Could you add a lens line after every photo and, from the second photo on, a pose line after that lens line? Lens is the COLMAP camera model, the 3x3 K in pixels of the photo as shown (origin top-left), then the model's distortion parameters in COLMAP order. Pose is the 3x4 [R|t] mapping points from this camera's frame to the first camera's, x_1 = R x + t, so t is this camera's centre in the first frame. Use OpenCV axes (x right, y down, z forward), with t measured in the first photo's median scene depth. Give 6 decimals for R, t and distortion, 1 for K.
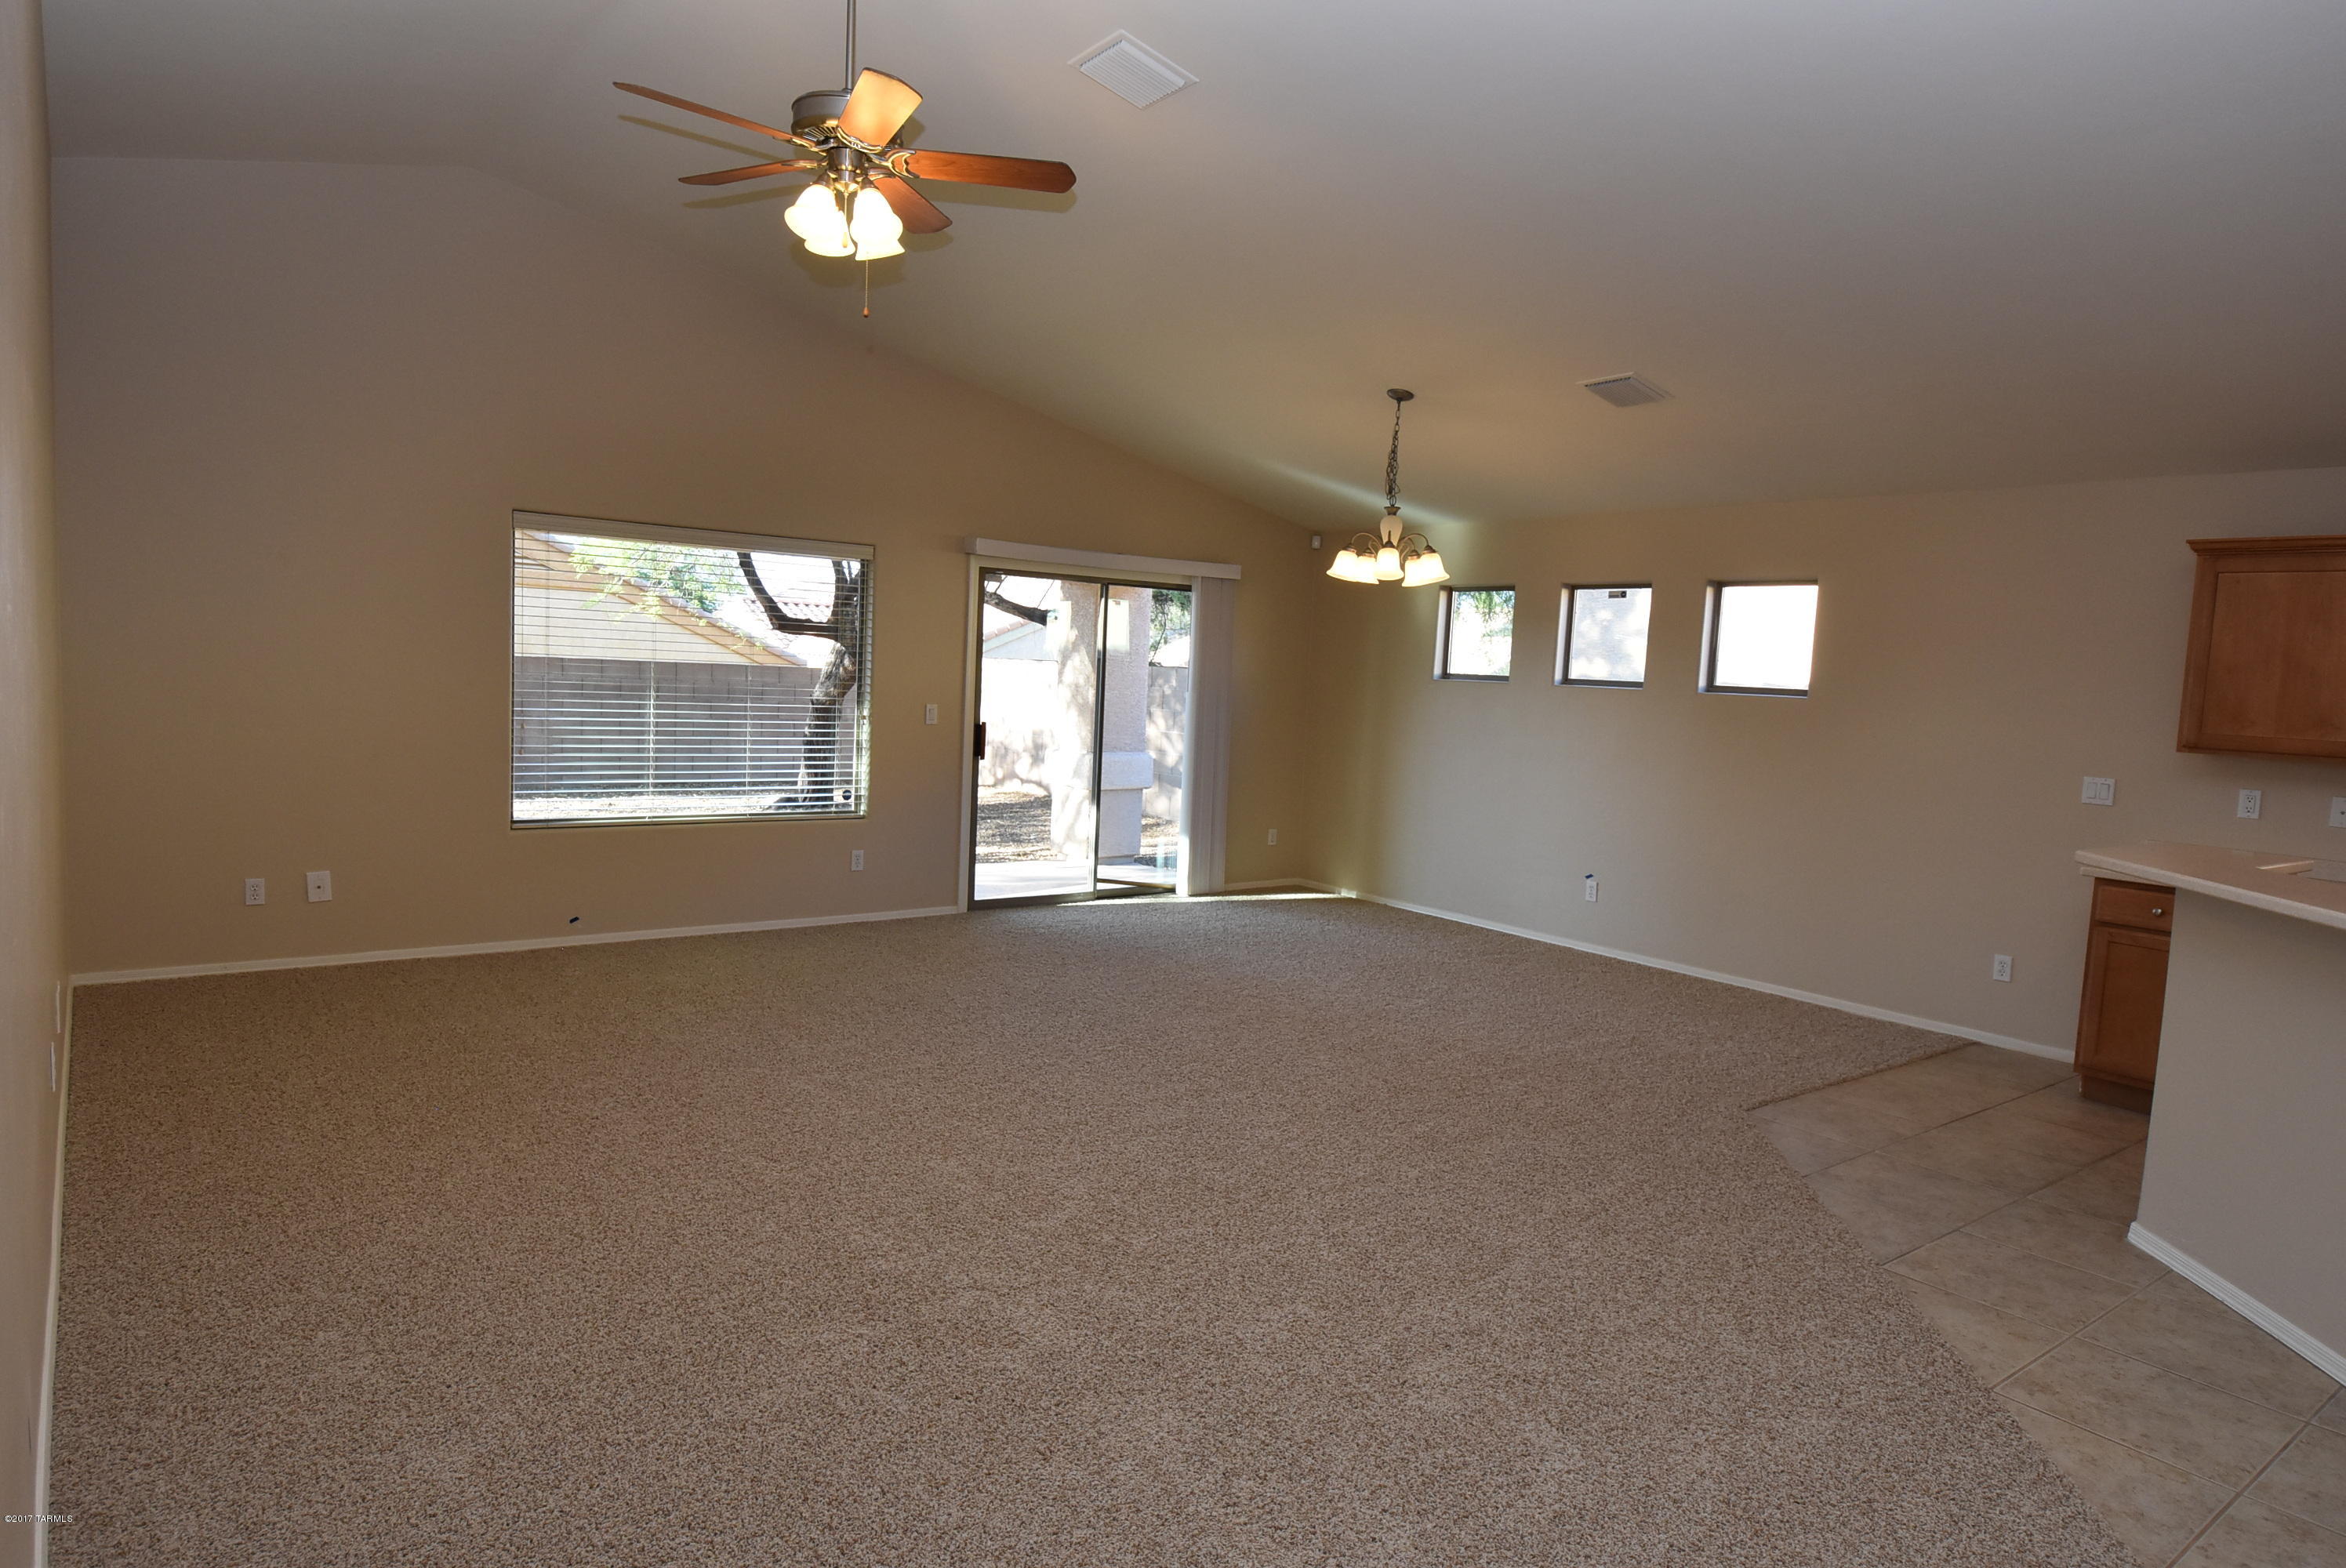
lens RADIAL K [[1386.3, 0, 1169.8], [0, 1386.3, 783.2], [0, 0, 1]] dist [0.007654, 0.000261]
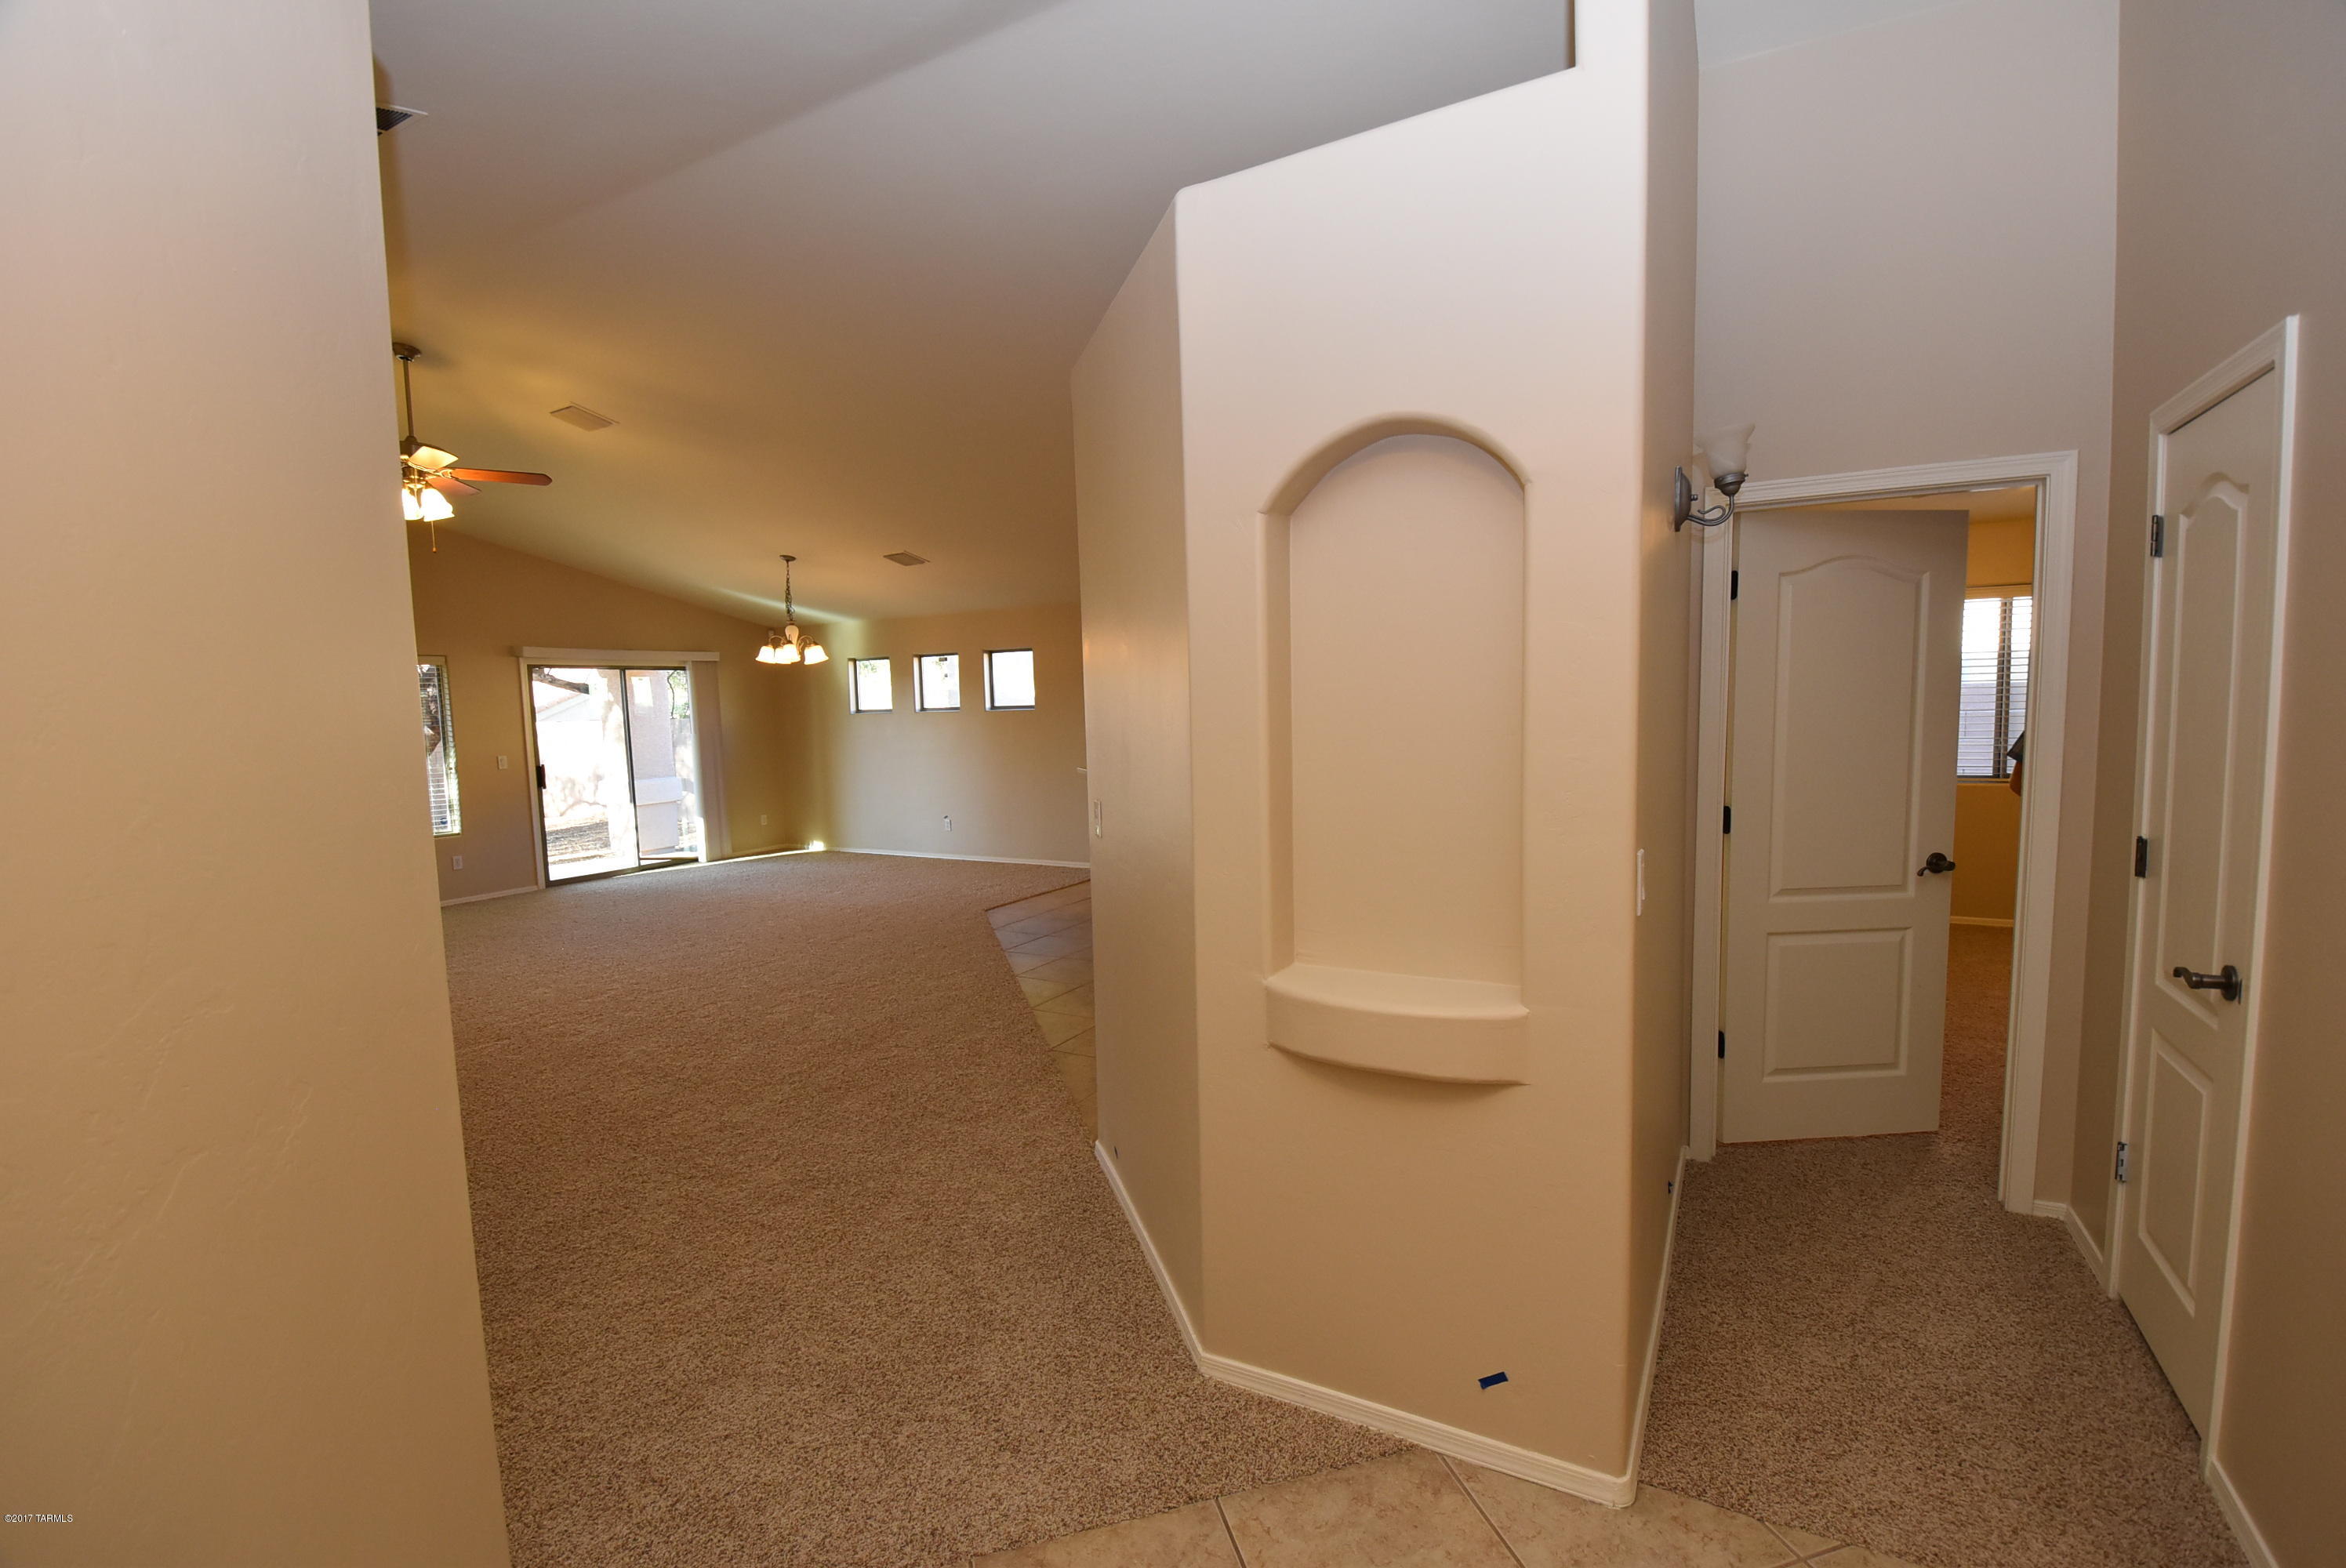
lens RADIAL K [[1042.6, 0, 1193.9], [0, 1042.6, 790.4], [0, 0, 1]] dist [-0.001320, -0.002575]
pose [[0.911336, -0.106587, 0.397626, 0.062169], [0.104854, 0.994143, 0.026169, 0.030521], [-0.398086, 0.017844, 0.917175, -0.351197]]
